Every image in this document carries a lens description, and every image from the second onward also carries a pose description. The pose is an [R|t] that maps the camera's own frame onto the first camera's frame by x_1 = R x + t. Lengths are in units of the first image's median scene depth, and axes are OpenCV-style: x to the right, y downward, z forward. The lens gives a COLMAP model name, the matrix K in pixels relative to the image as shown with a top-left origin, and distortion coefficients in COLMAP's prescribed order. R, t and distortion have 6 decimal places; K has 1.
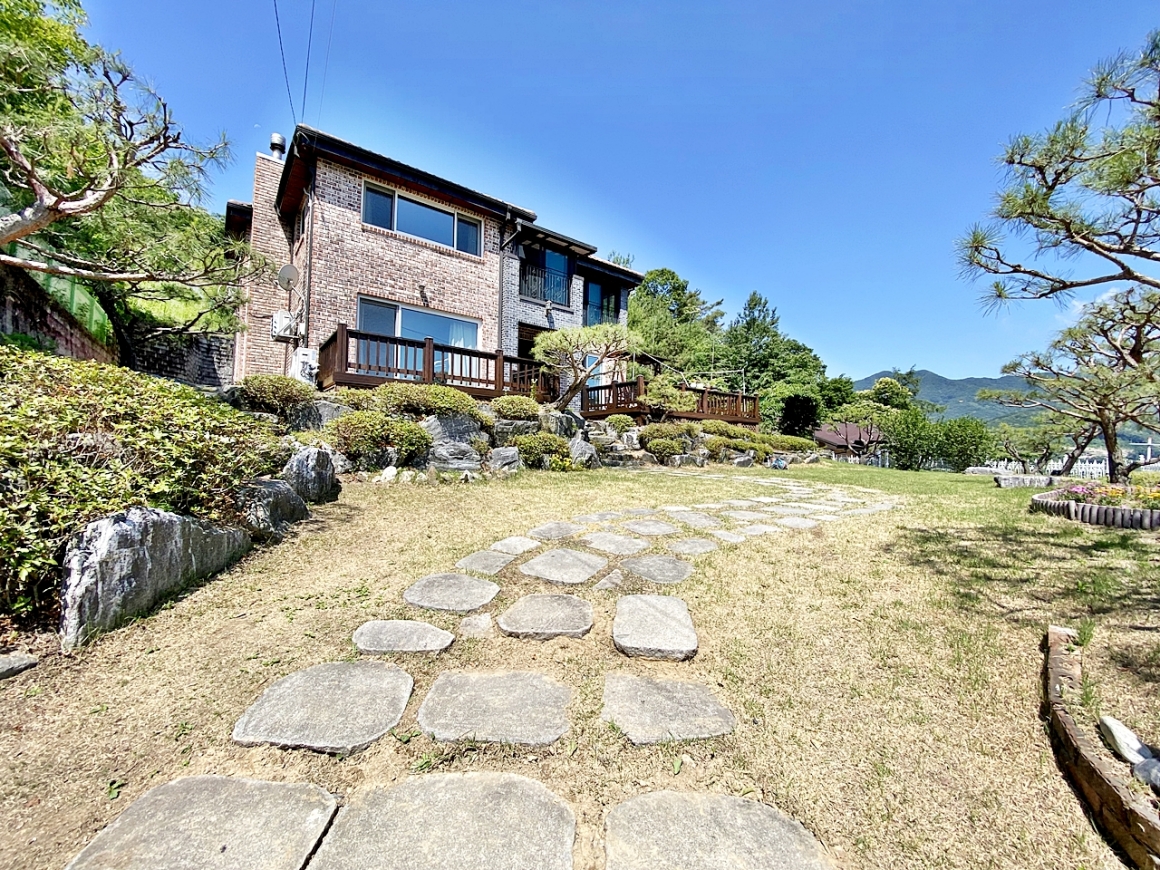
lens RADIAL K [[465.1, 0, 574.9], [0, 465.1, 438.8], [0, 0, 1]] dist [0.002914, -0.003328]
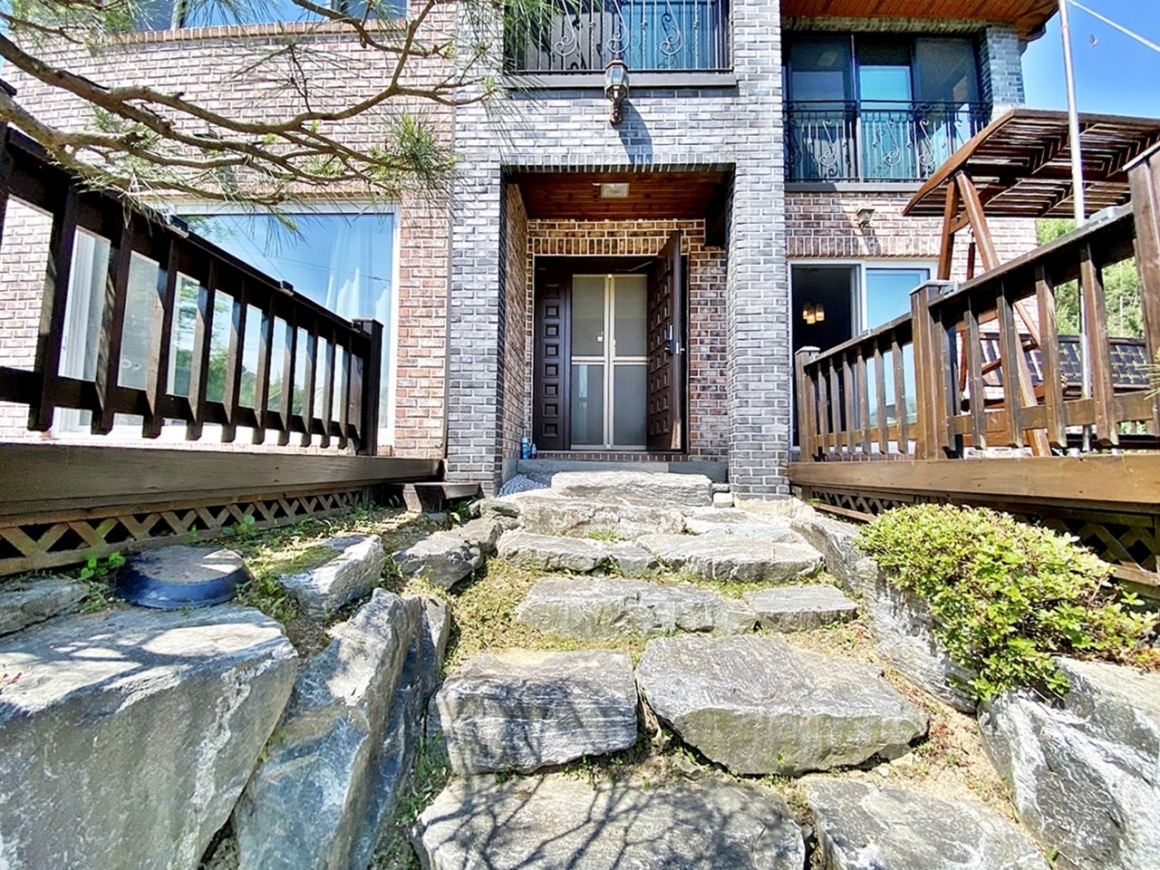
lens RADIAL K [[483.0, 0, 584.5], [0, 483.0, 435.8], [0, 0, 1]] dist [0.004056, 0.000188]
pose [[0.778017, -0.056719, -0.625678, 0.108082], [0.027692, 0.998044, -0.056041, -0.074372], [0.627633, 0.026274, 0.778066, 0.892279]]
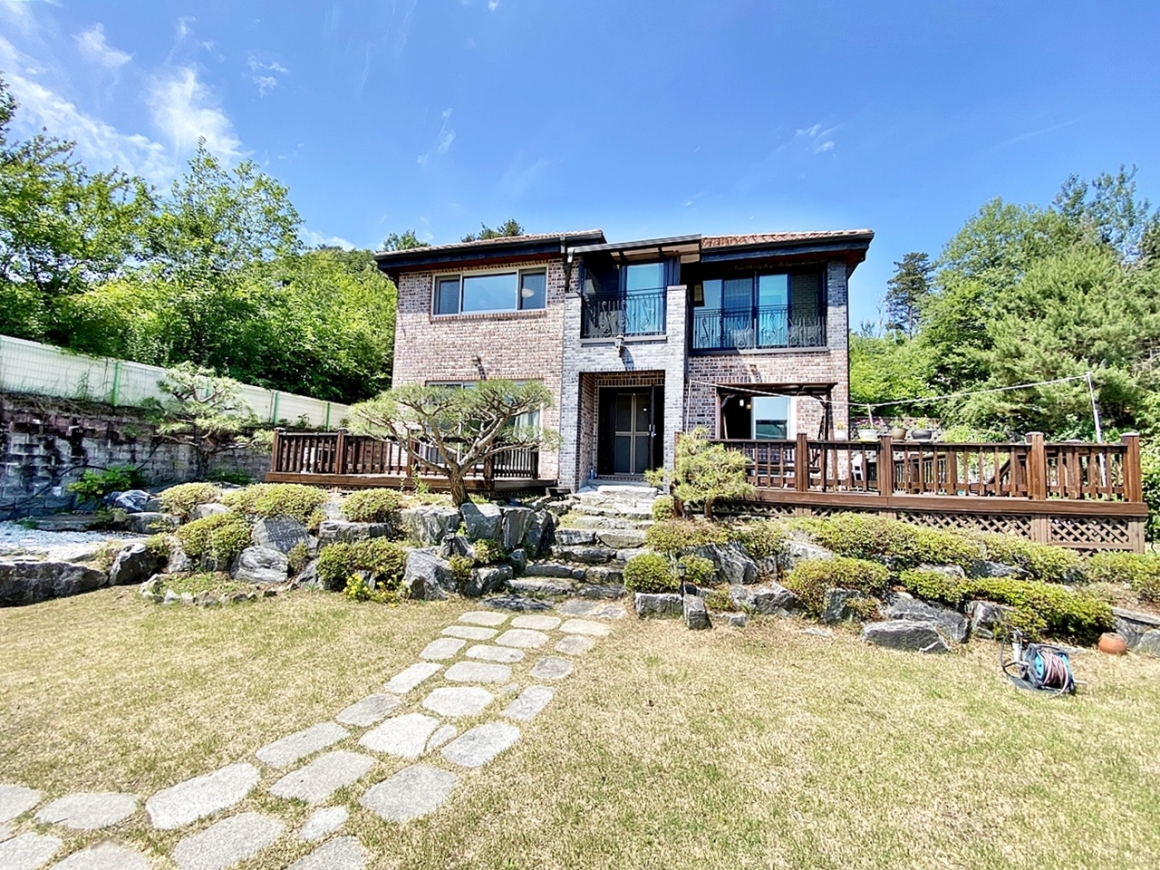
lens RADIAL K [[465.1, 0, 583.5], [0, 465.1, 437.9], [0, 0, 1]] dist [0.002914, -0.003328]
pose [[0.606490, -0.067141, -0.792251, 0.555547], [0.003449, 0.996641, -0.081823, -0.085655], [0.795083, 0.046893, 0.604685, 0.593794]]
